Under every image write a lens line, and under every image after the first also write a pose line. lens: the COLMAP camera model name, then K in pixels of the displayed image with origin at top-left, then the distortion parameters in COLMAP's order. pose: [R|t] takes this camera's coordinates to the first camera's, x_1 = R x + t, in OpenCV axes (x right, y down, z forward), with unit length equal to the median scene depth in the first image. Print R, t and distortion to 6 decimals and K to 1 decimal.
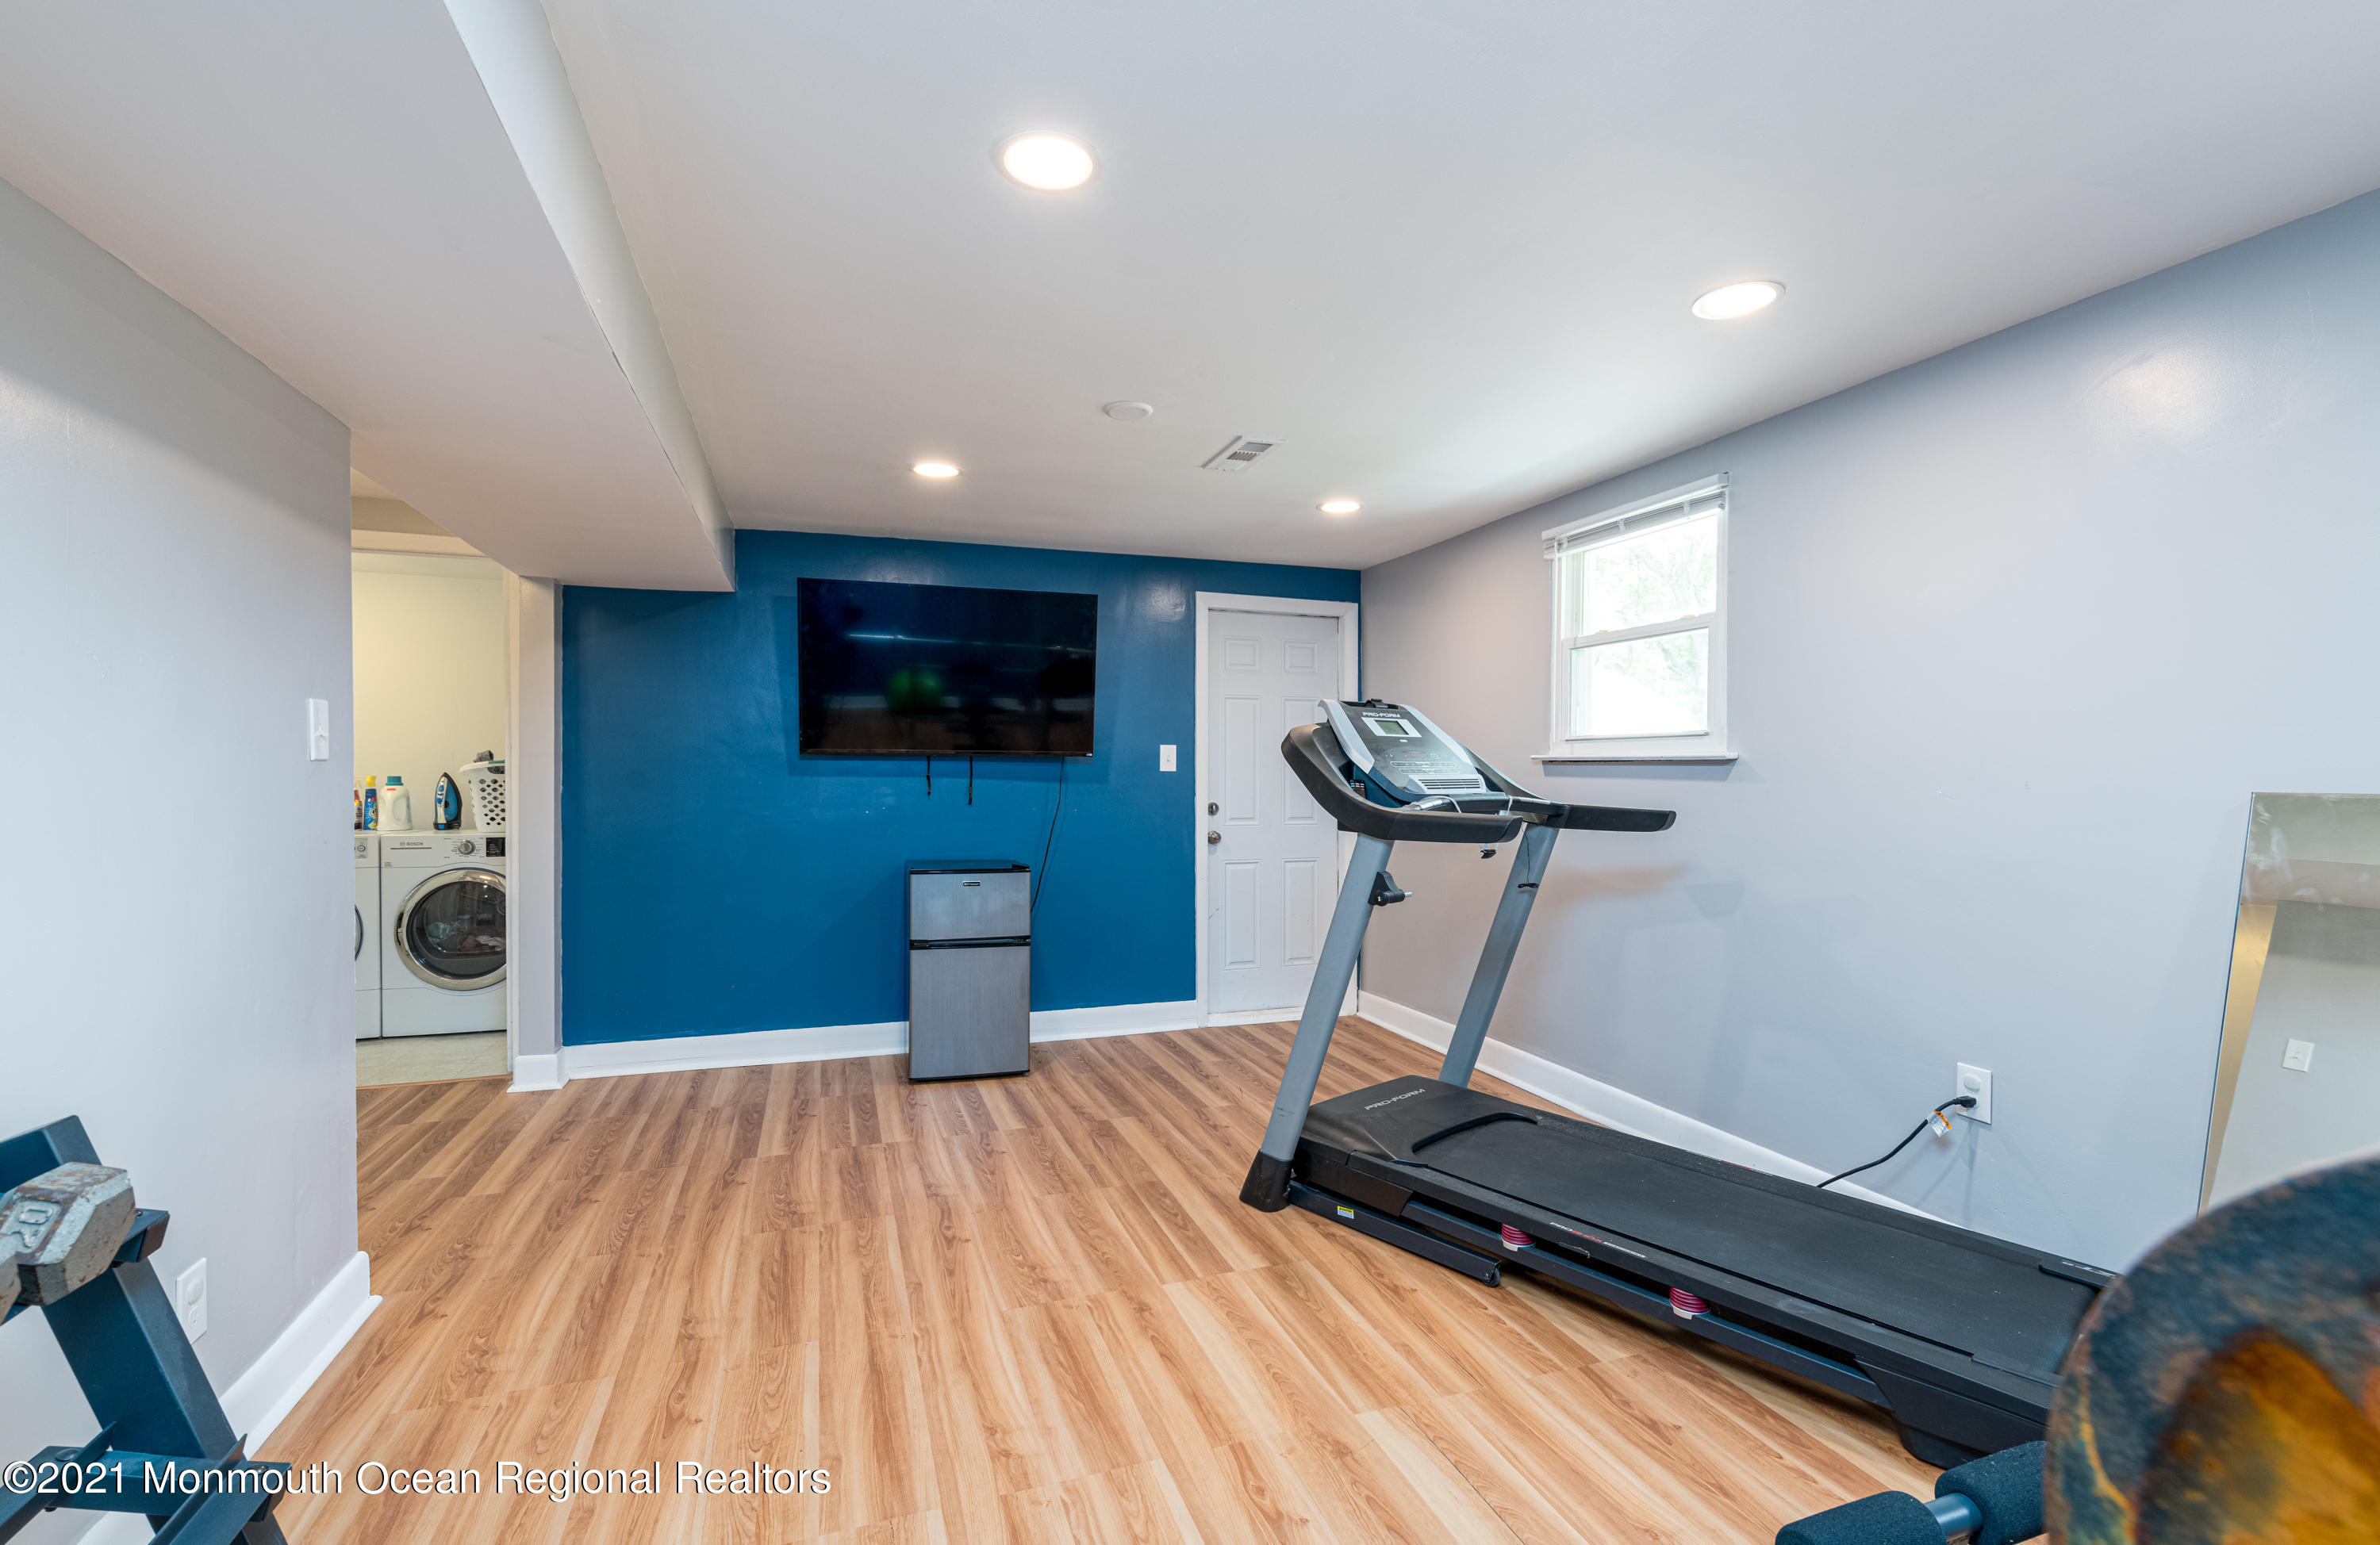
lens RADIAL K [[1054.8, 0, 1226.5], [0, 1054.8, 820.0], [0, 0, 1]] dist [-0.000133, -0.000059]
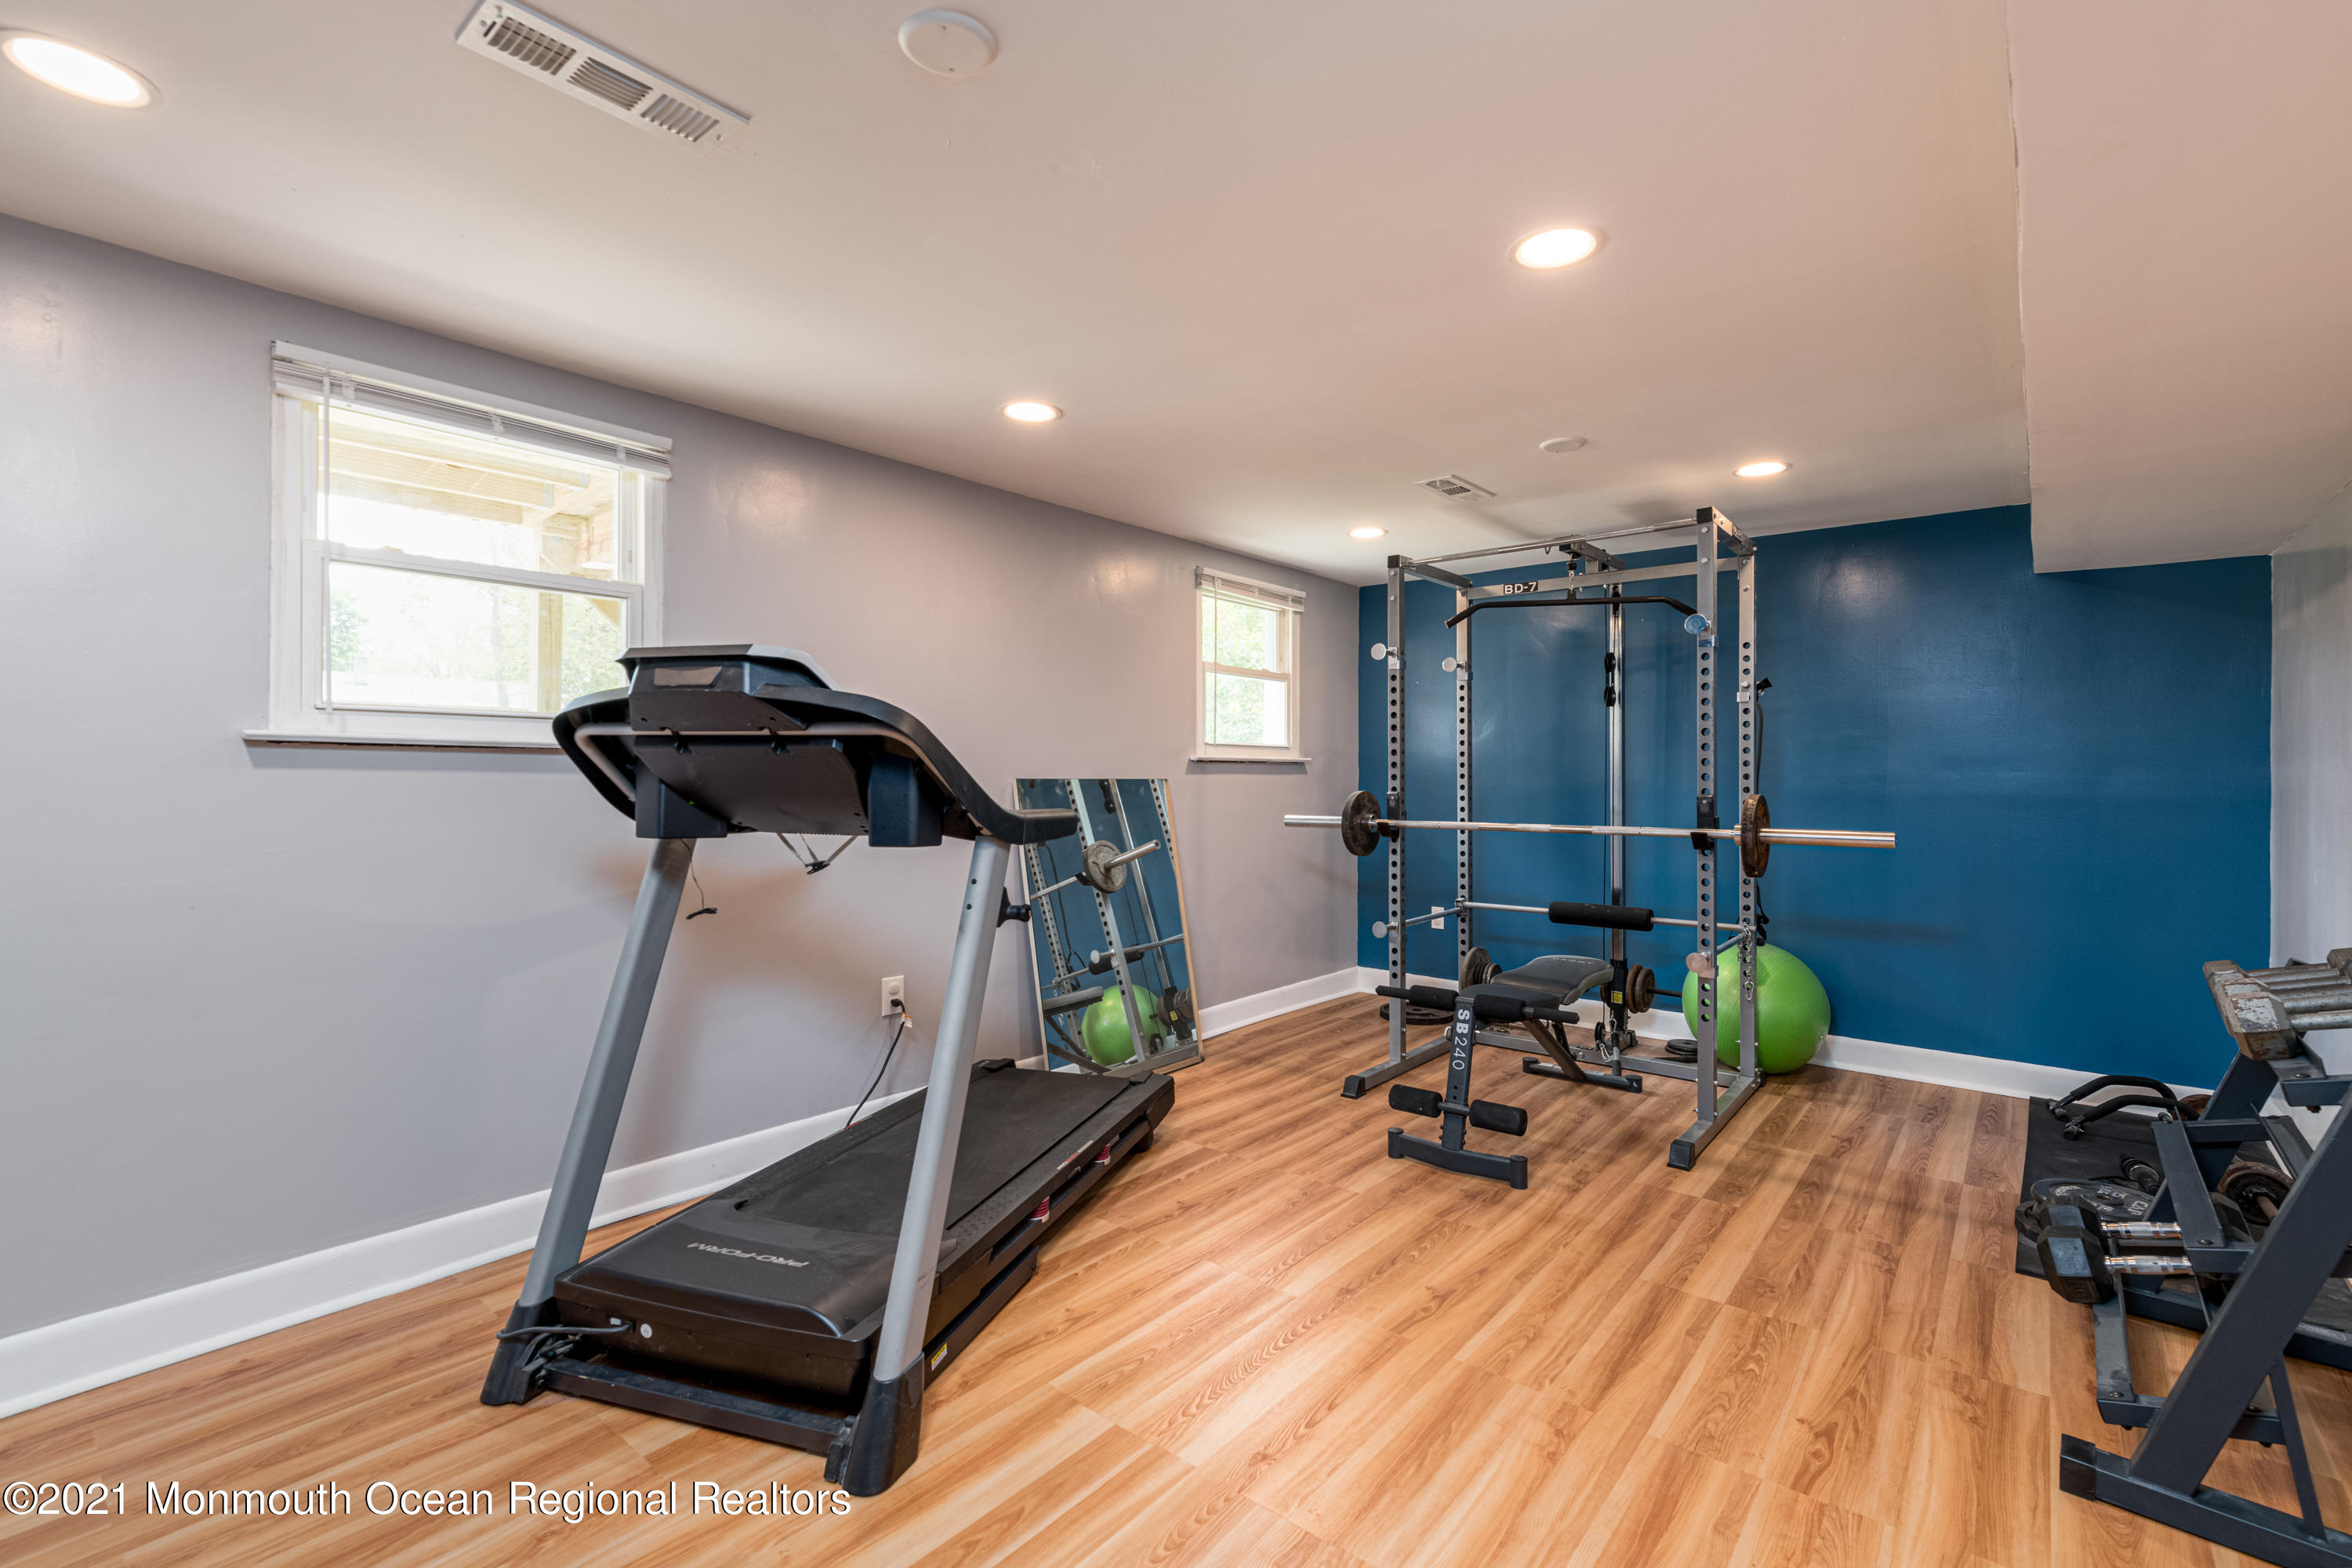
lens RADIAL K [[1033.6, 0, 1178.9], [0, 1033.6, 766.8], [0, 0, 1]] dist [0.001083, 0.000439]
pose [[-0.488449, 0.001071, 0.872592, -0.658222], [0.031086, 0.999386, 0.016174, -0.052987], [-0.872038, 0.035025, -0.488183, 1.300346]]
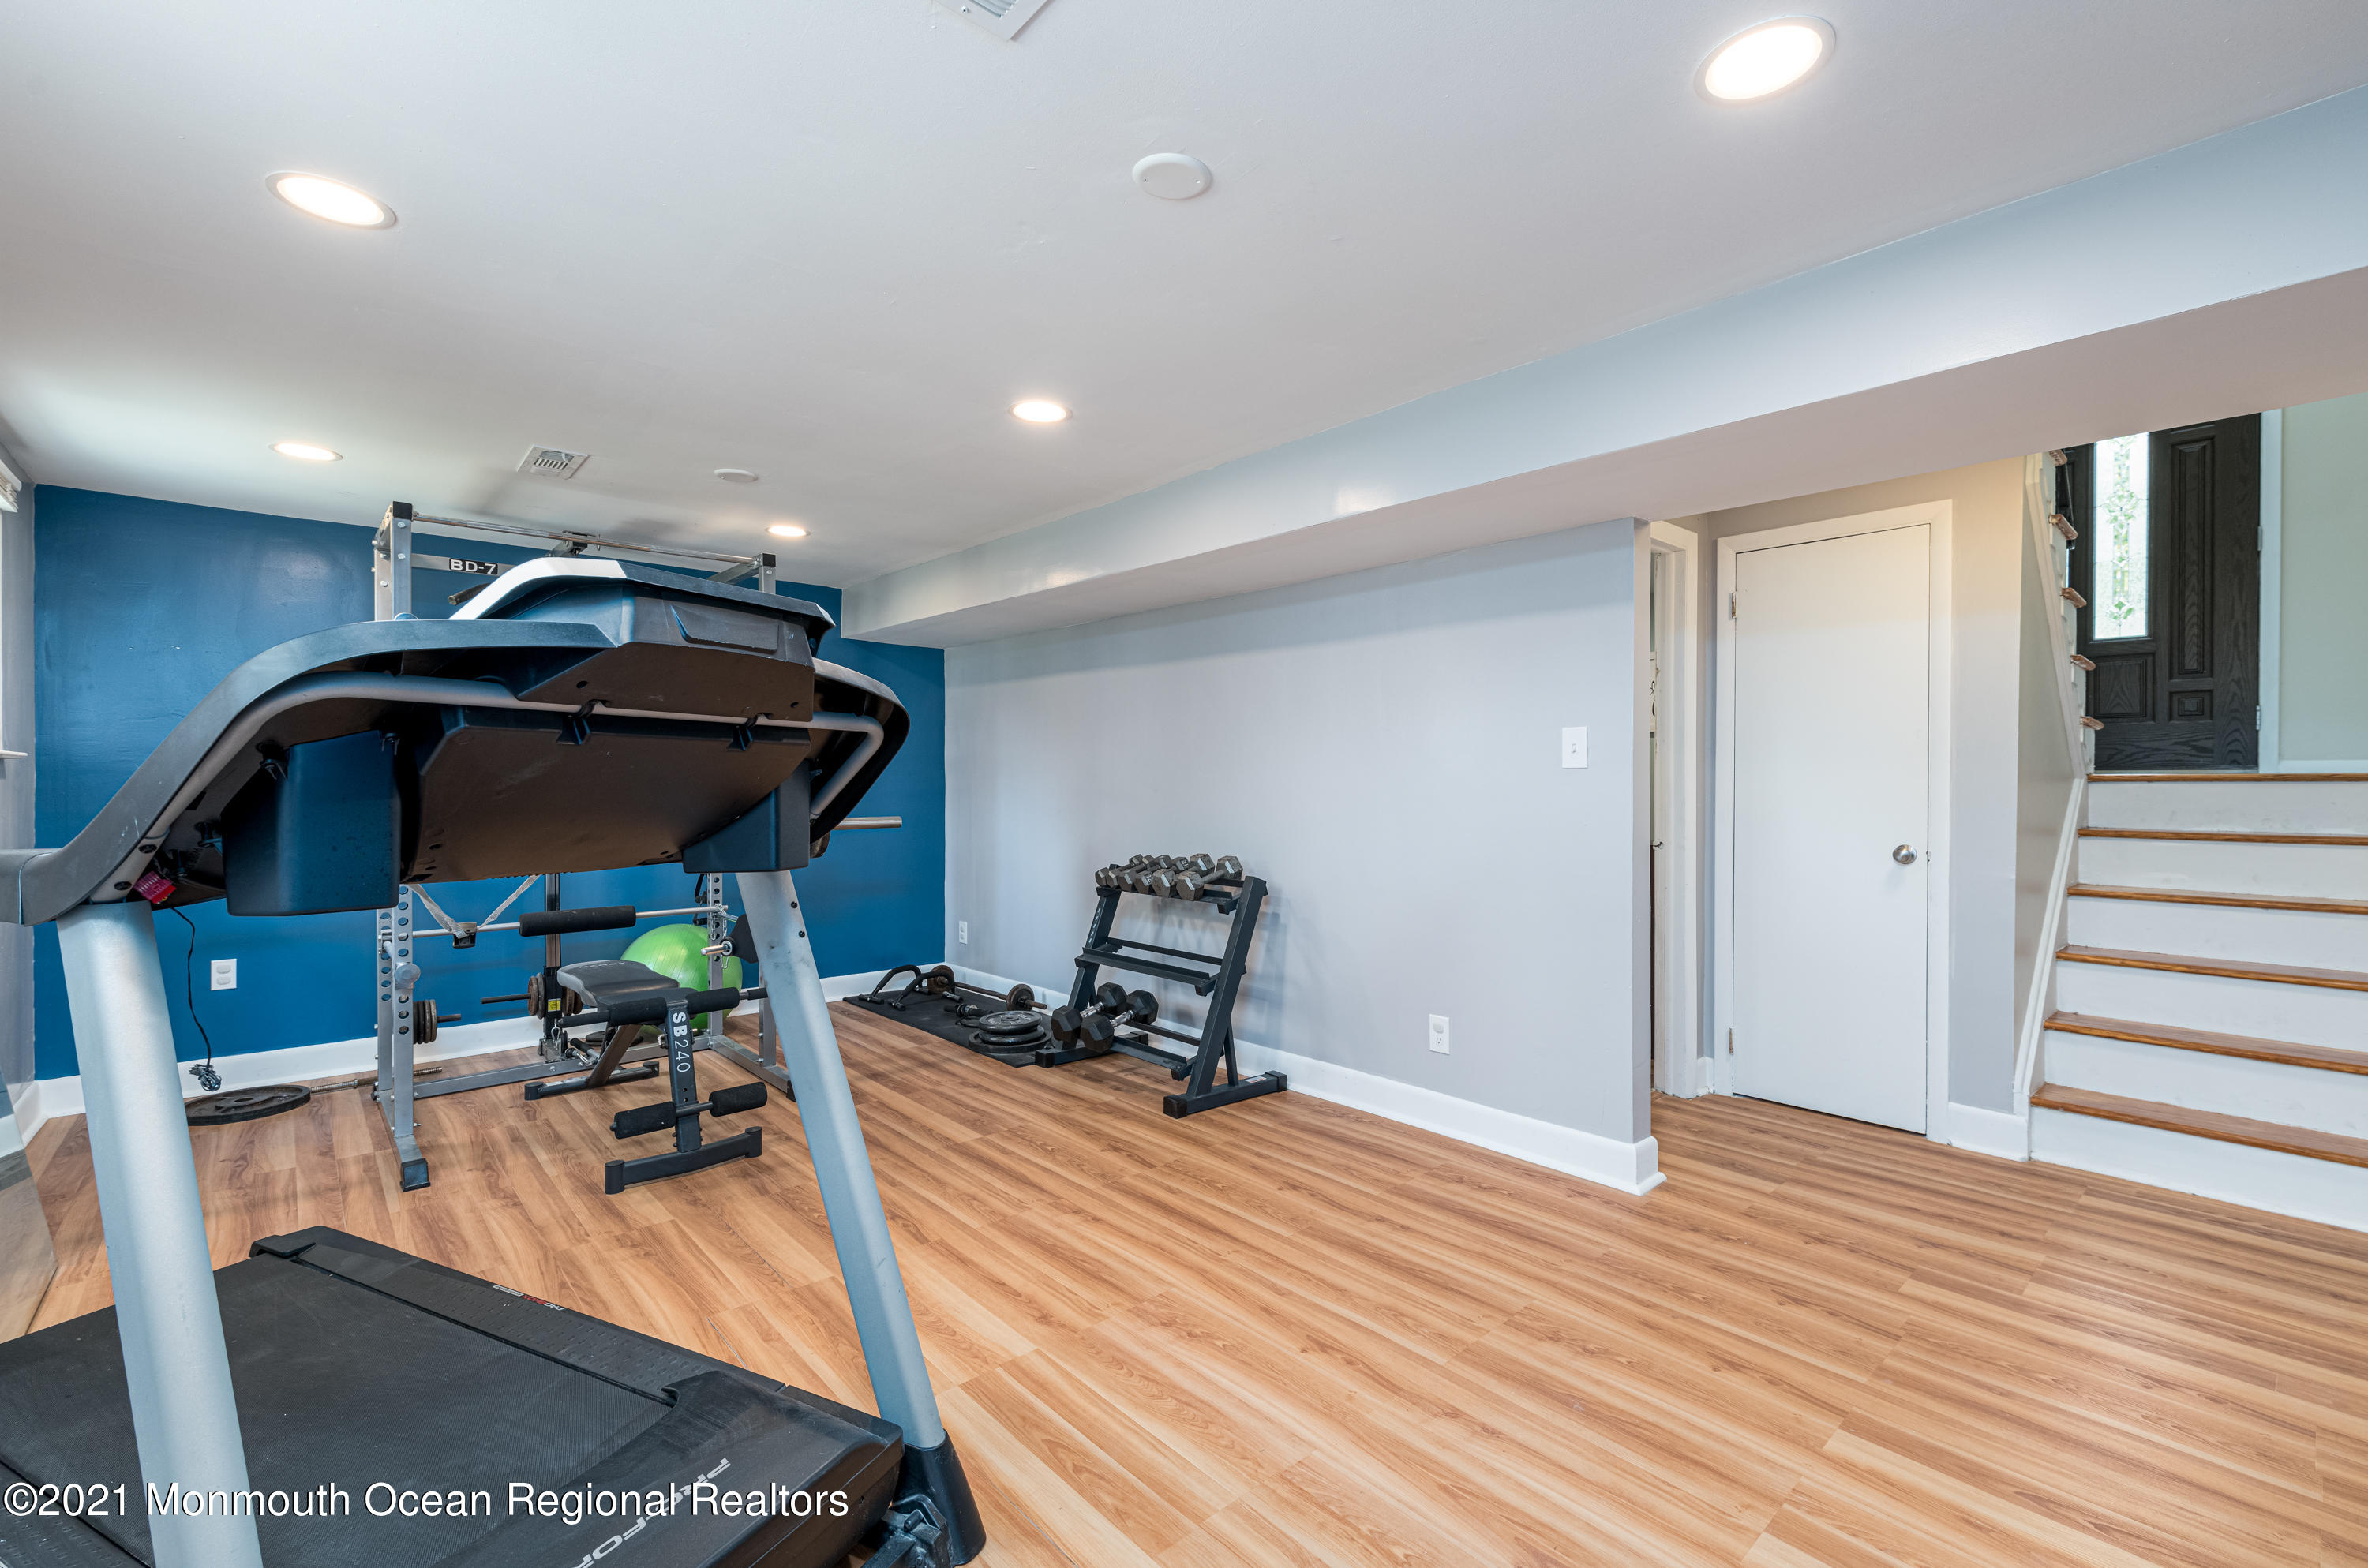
lens RADIAL K [[1016.0, 0, 1206.0], [0, 1016.0, 767.8], [0, 0, 1]] dist [0.005499, -0.000542]
pose [[-0.931435, -0.005745, -0.363862, 0.118969], [-0.017462, 0.999429, 0.028920, -0.076289], [0.363488, 0.033291, -0.931004, 1.781141]]
